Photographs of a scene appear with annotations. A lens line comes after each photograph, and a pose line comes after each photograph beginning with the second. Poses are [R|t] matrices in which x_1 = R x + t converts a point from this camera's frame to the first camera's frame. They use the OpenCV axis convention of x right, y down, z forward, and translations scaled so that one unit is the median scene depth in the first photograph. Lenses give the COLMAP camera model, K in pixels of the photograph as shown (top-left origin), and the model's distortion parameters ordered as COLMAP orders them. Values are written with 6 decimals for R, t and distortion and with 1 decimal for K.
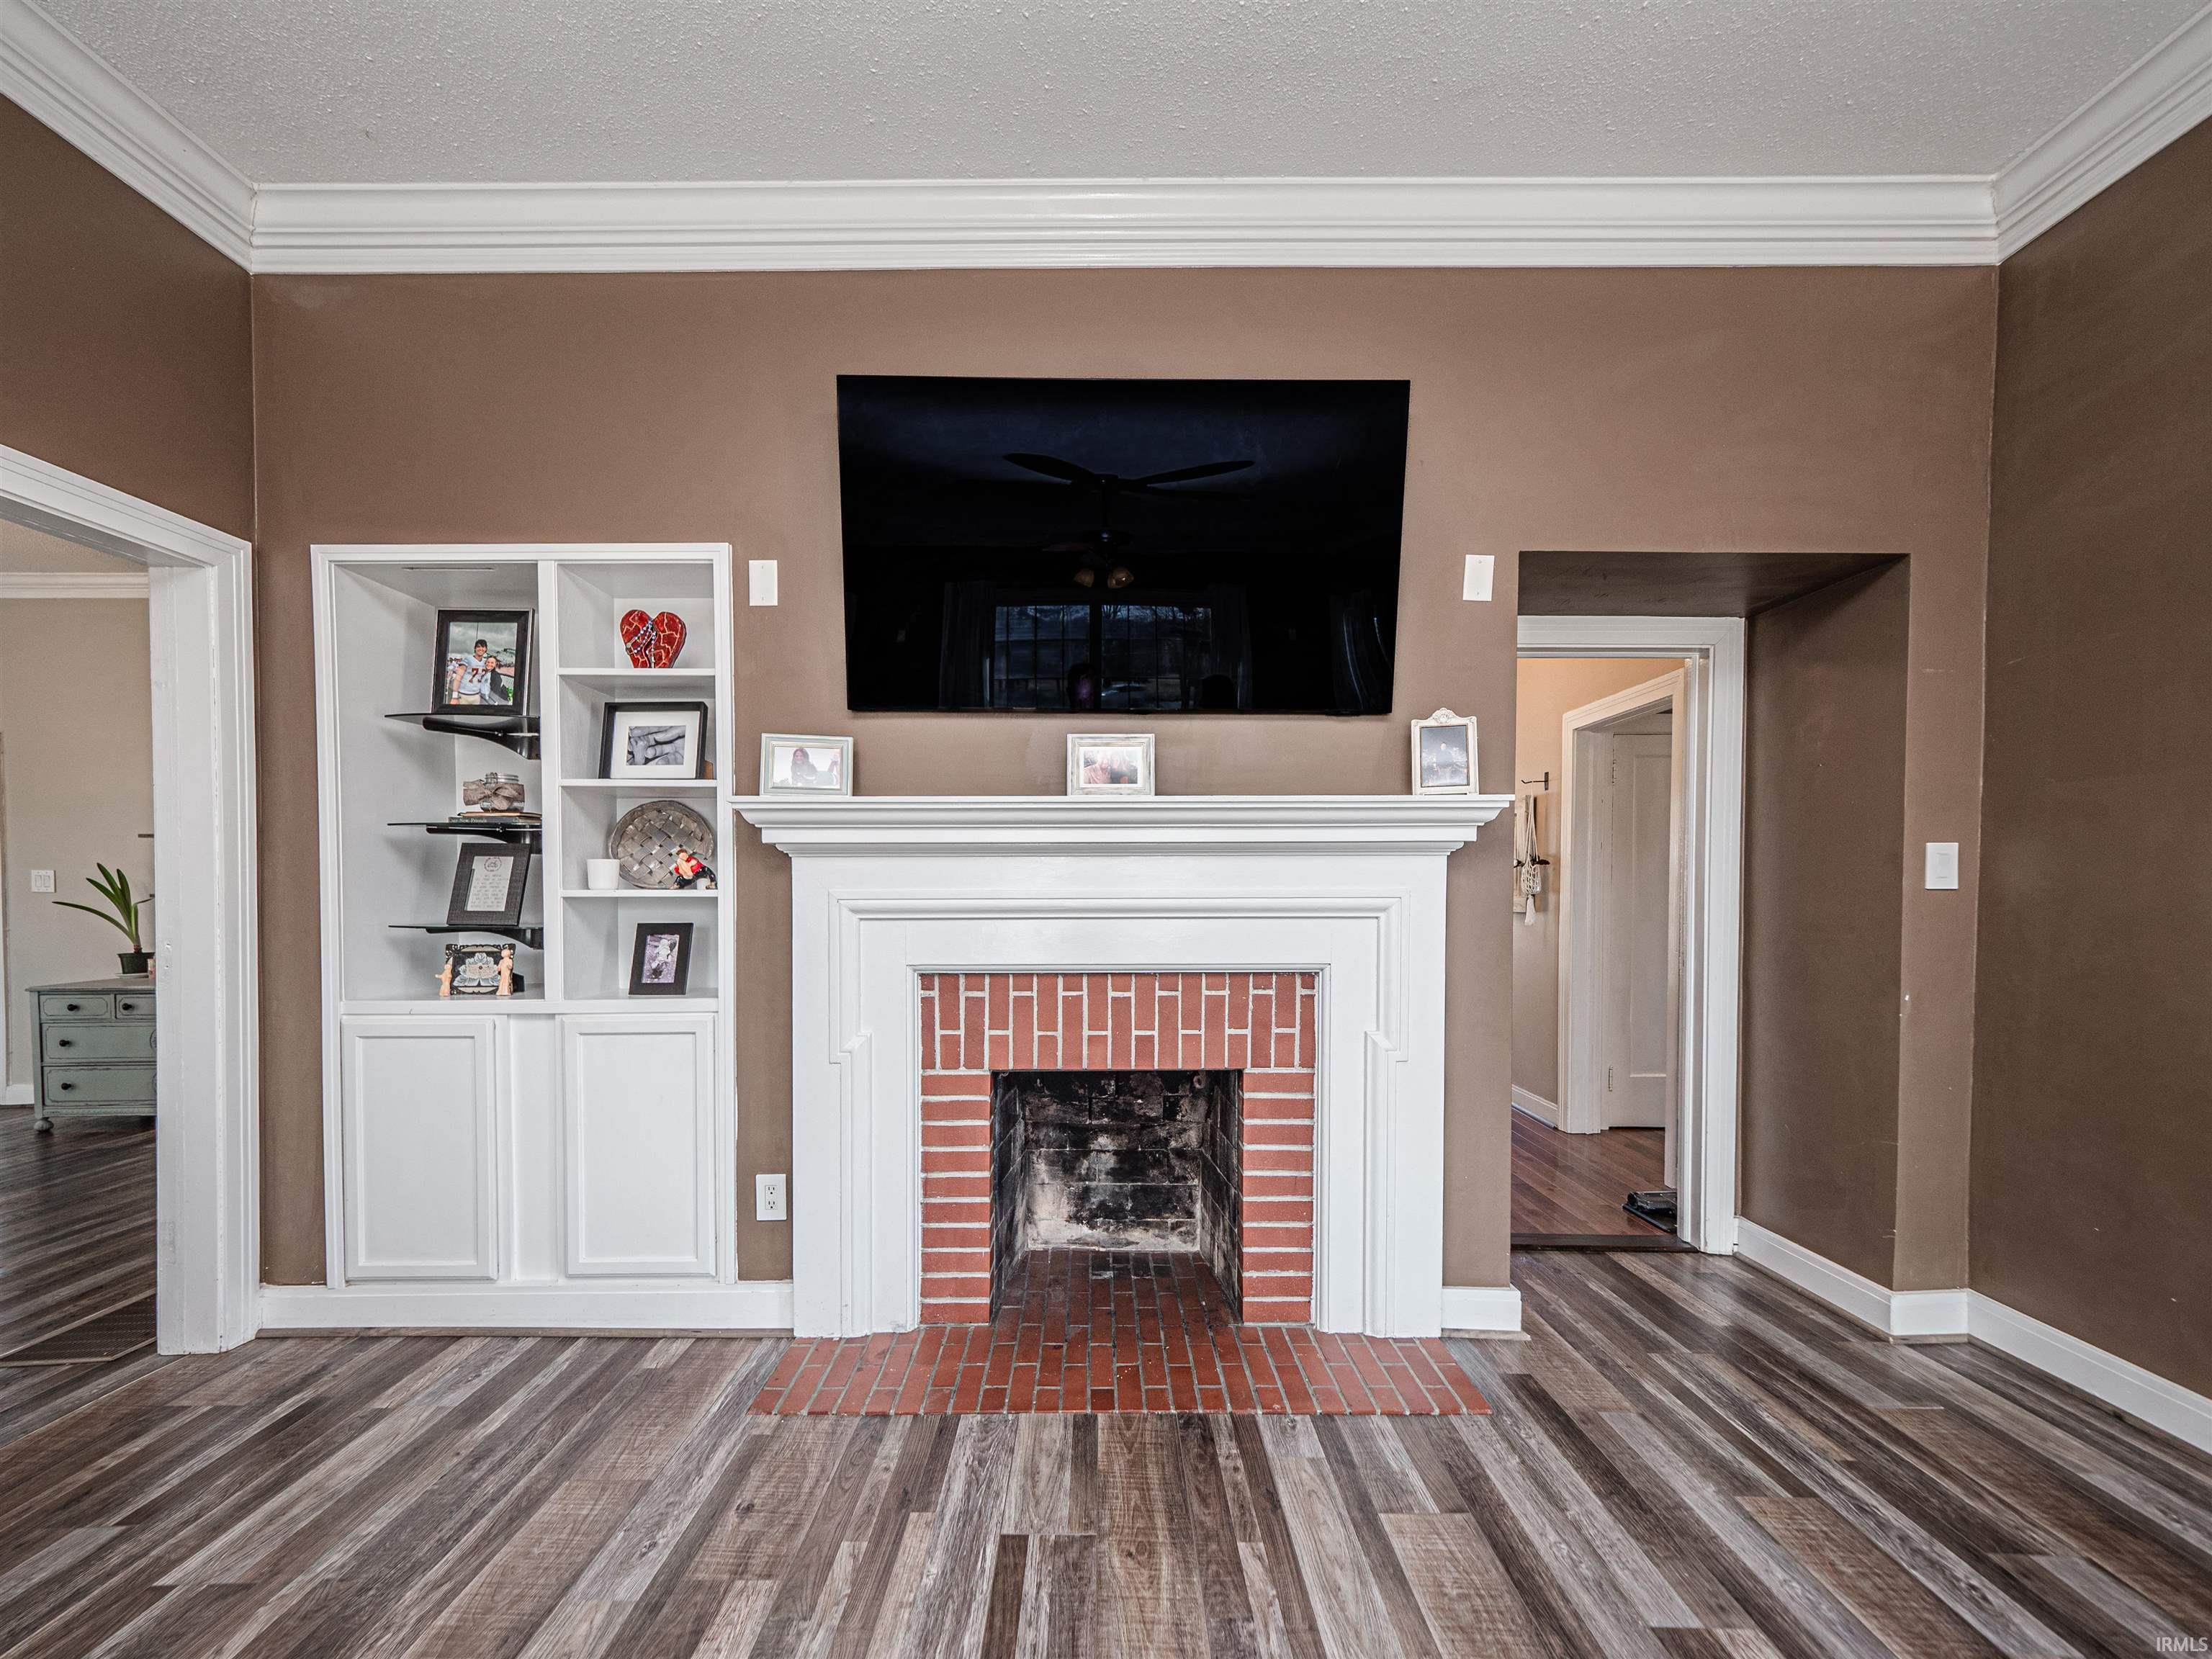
lens RADIAL K [[964.5, 0, 1127.3], [0, 964.5, 906.1], [0, 0, 1]] dist [0.008493, -0.001873]
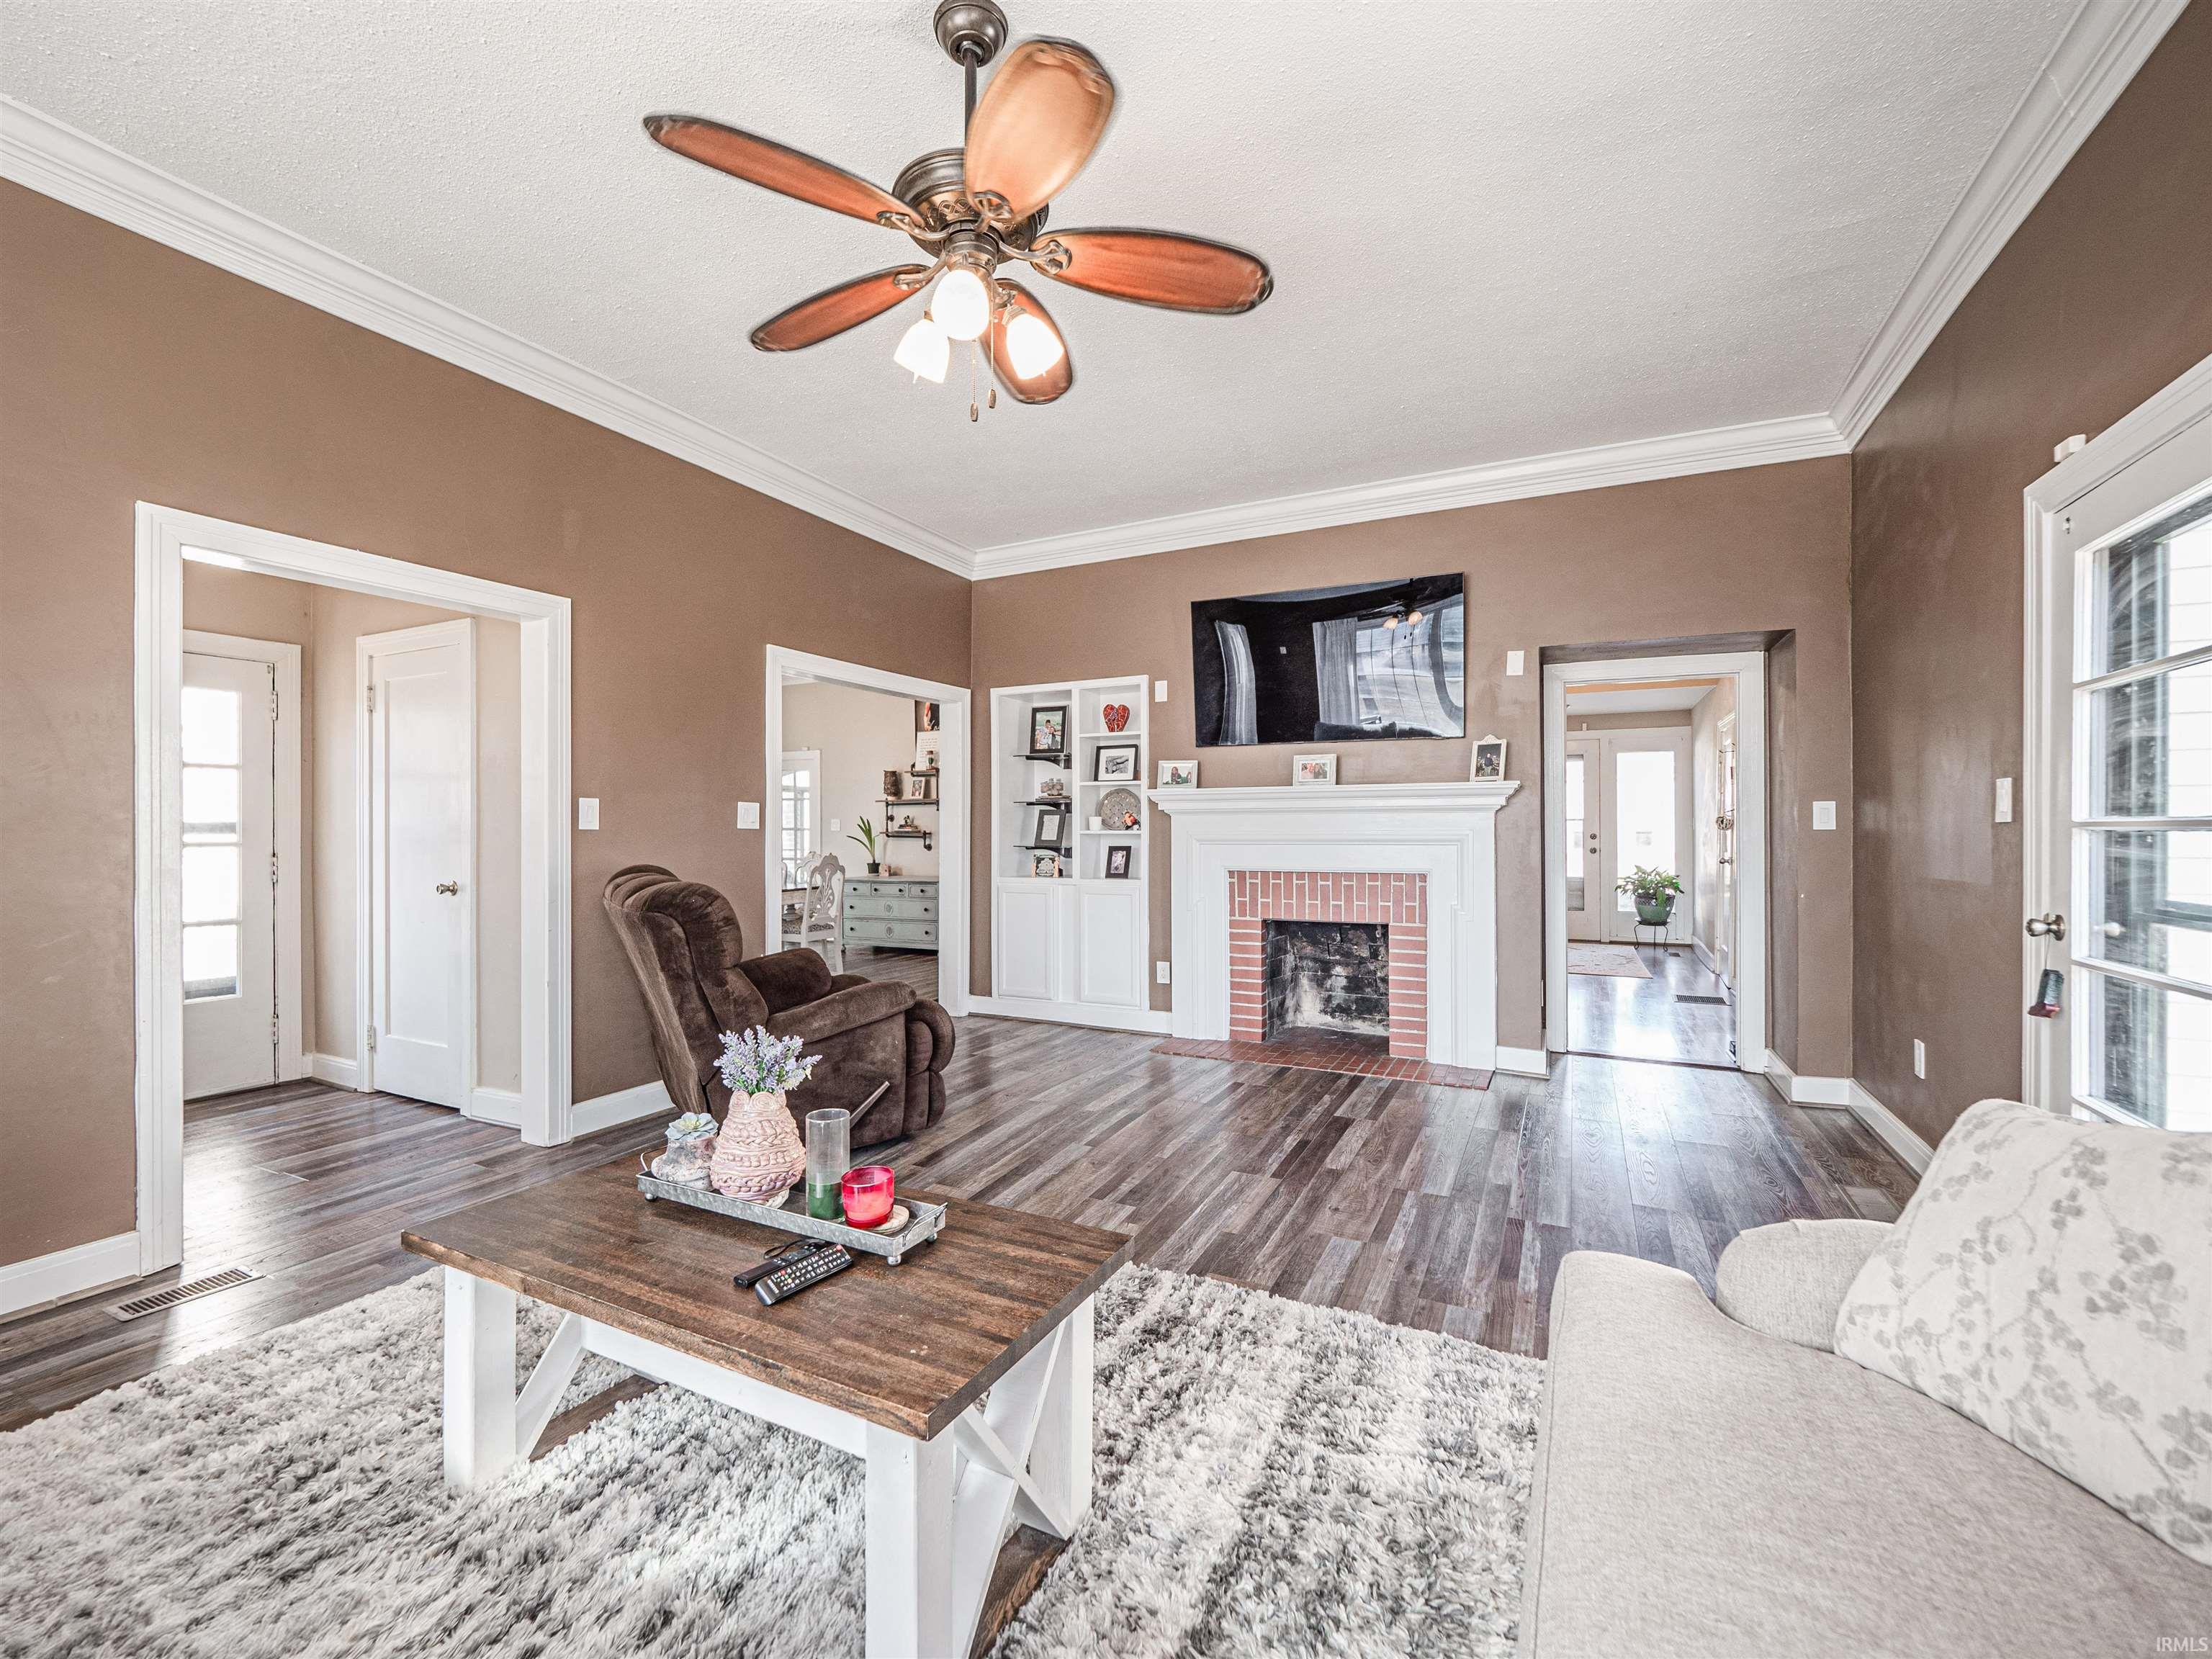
lens RADIAL K [[964.5, 0, 1104.2], [0, 964.5, 826.5], [0, 0, 1]] dist [0.008493, -0.001873]
pose [[0.891236, -0.001758, -0.453537, 0.485214], [-0.005956, 0.999861, -0.015579, 0.008311], [0.453501, 0.016586, 0.891101, -0.973418]]
